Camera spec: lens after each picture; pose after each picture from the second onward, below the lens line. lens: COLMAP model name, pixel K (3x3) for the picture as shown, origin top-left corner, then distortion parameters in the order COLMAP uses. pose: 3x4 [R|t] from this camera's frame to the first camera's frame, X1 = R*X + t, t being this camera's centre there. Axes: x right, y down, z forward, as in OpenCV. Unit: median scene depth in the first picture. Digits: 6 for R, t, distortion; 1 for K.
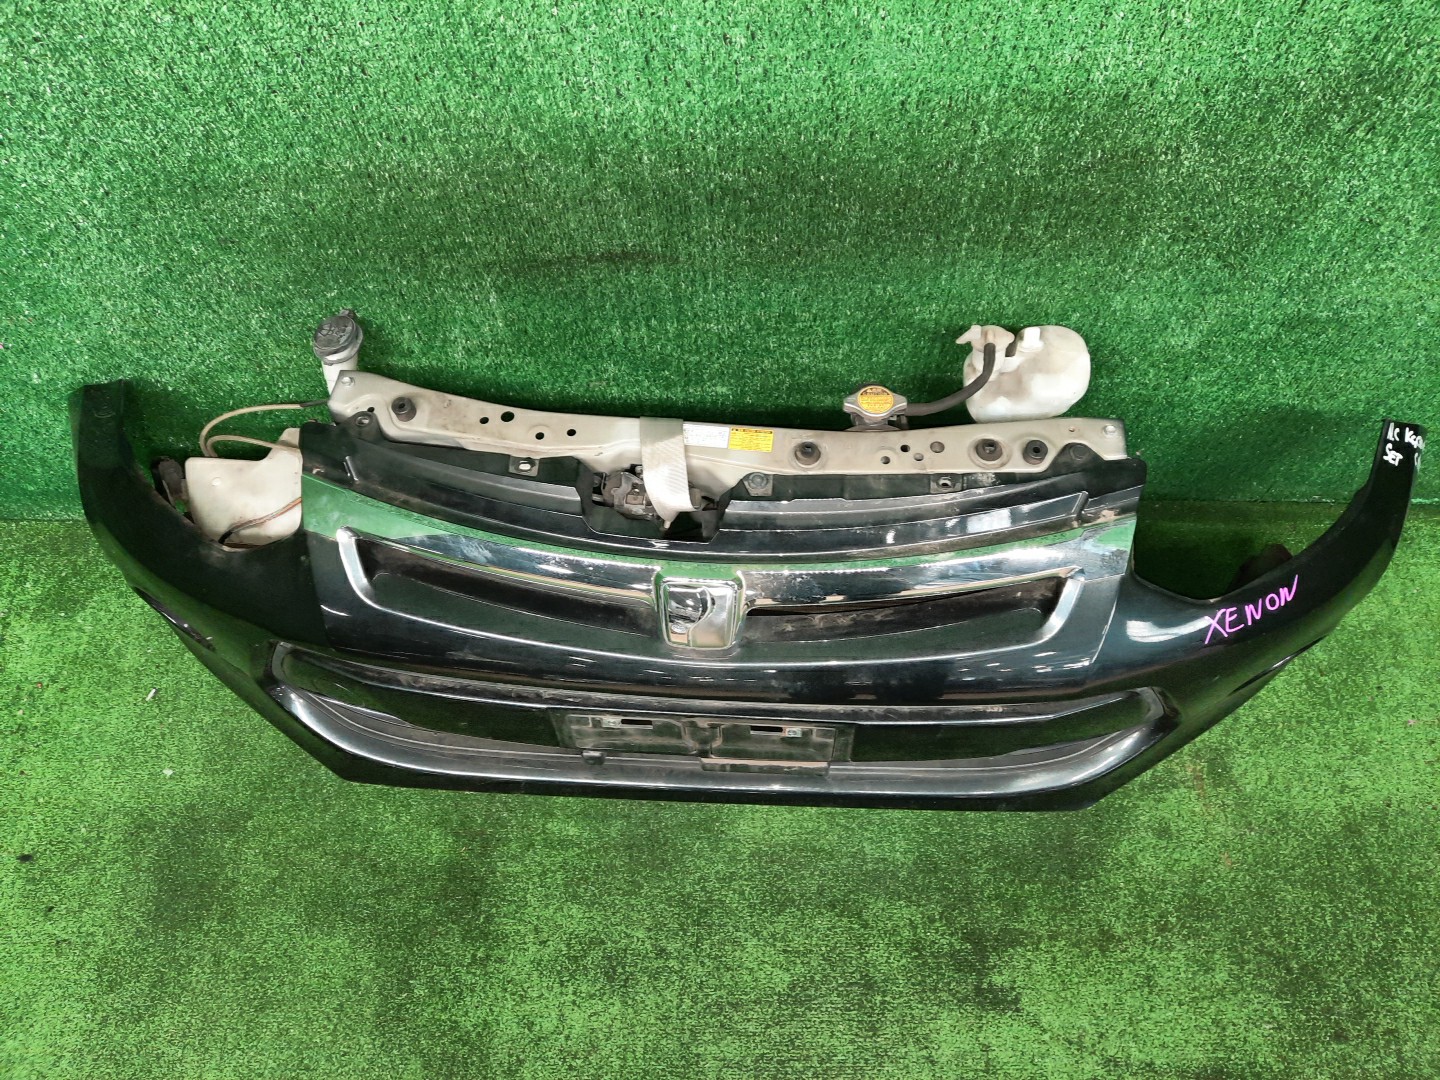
lens RADIAL K [[1033.9, 0, 725.2], [0, 1033.9, 527.8], [0, 0, 1]] dist [0.077390, -0.077765]
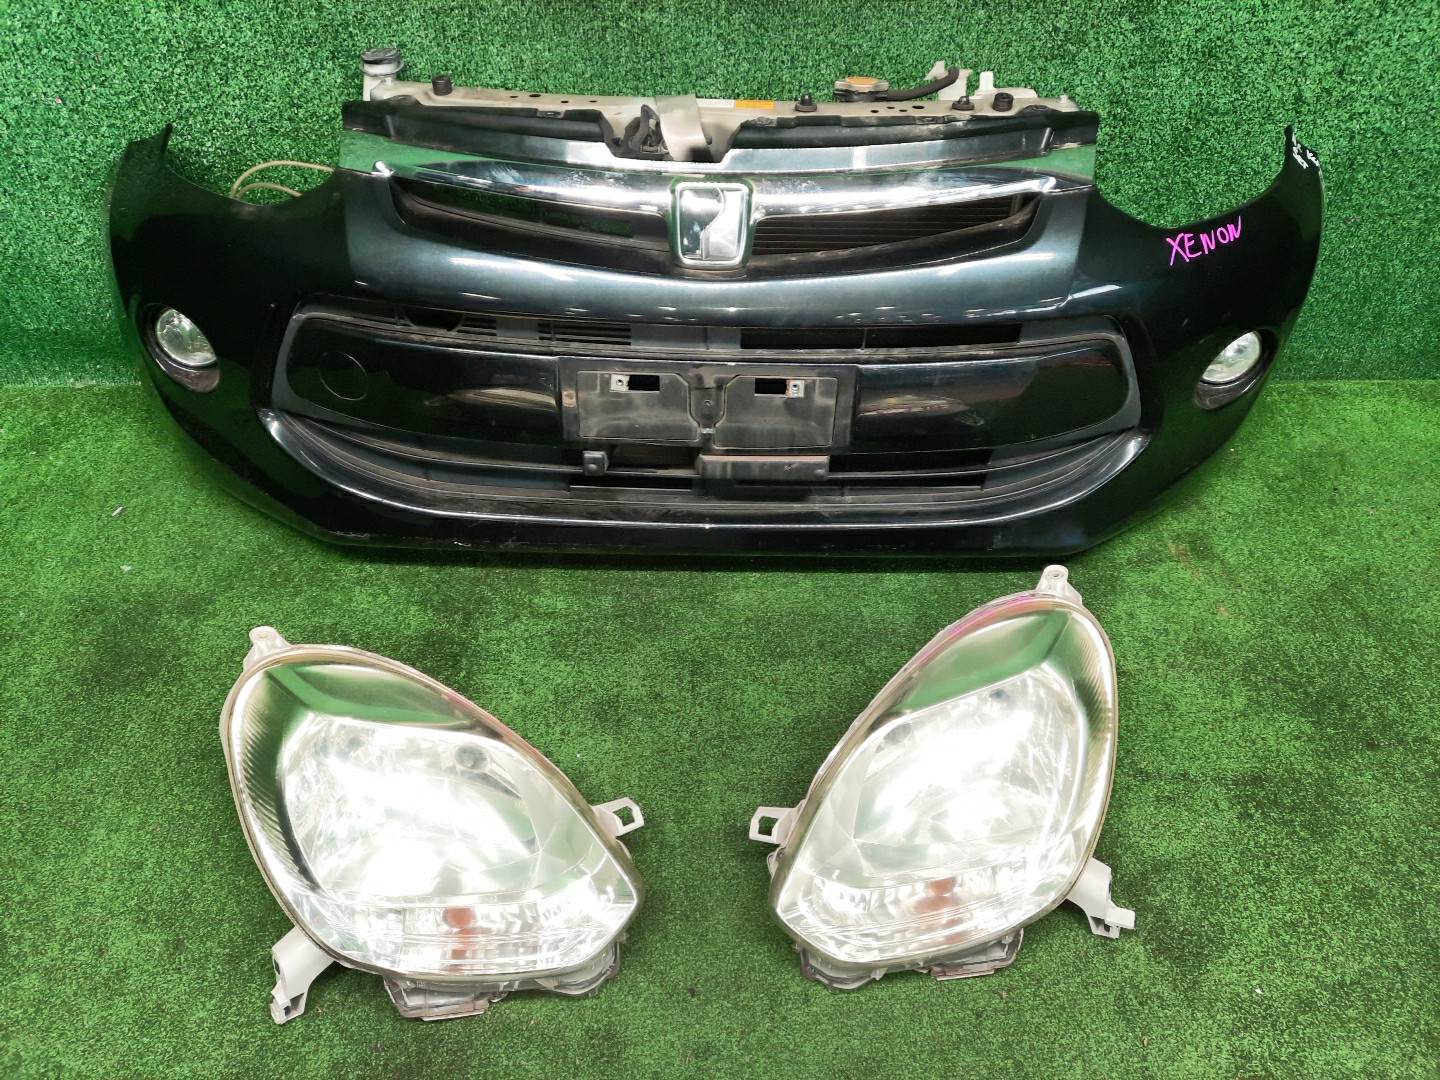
lens RADIAL K [[1033.9, 0, 722.3], [0, 1033.9, 539.0], [0, 0, 1]] dist [0.077390, -0.077765]
pose [[0.997617, 0.008814, 0.068429, -0.066016], [0.015465, 0.938003, -0.346281, 0.587528], [-0.067238, 0.346515, 0.935632, 0.078115]]
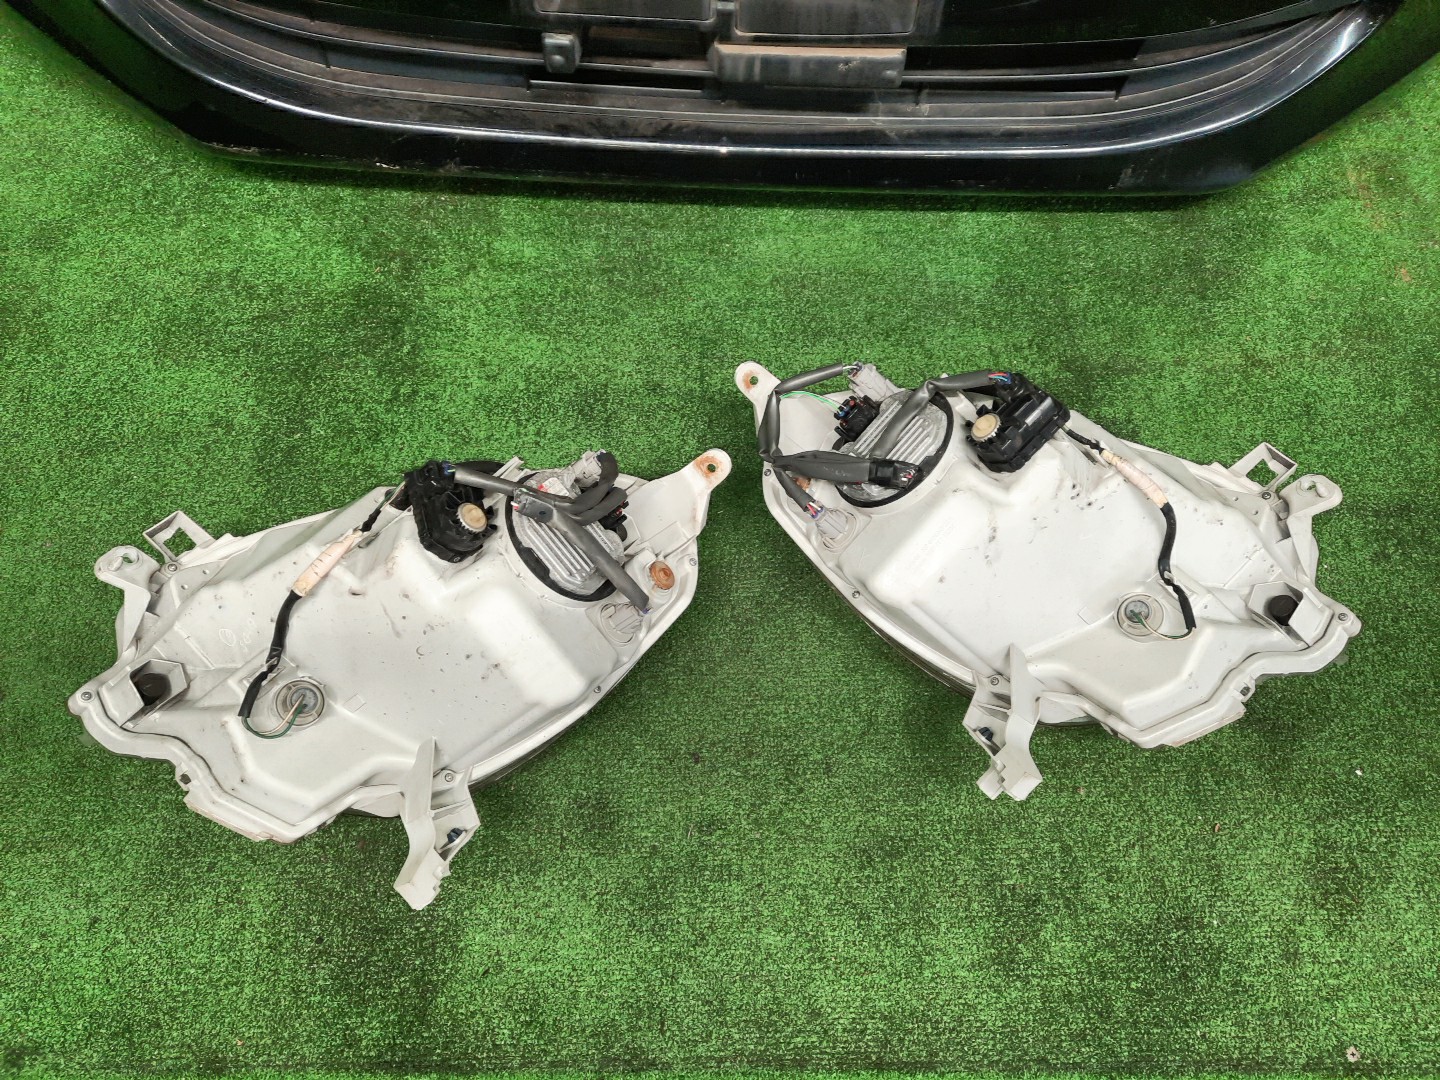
lens RADIAL K [[1033.9, 0, 723.4], [0, 1033.9, 534.0], [0, 0, 1]] dist [0.077390, -0.077765]
pose [[0.998354, 0.003135, 0.057271, -0.053788], [-0.007652, 0.996859, 0.078822, 0.444976], [-0.056844, -0.079131, 0.995242, 0.260190]]
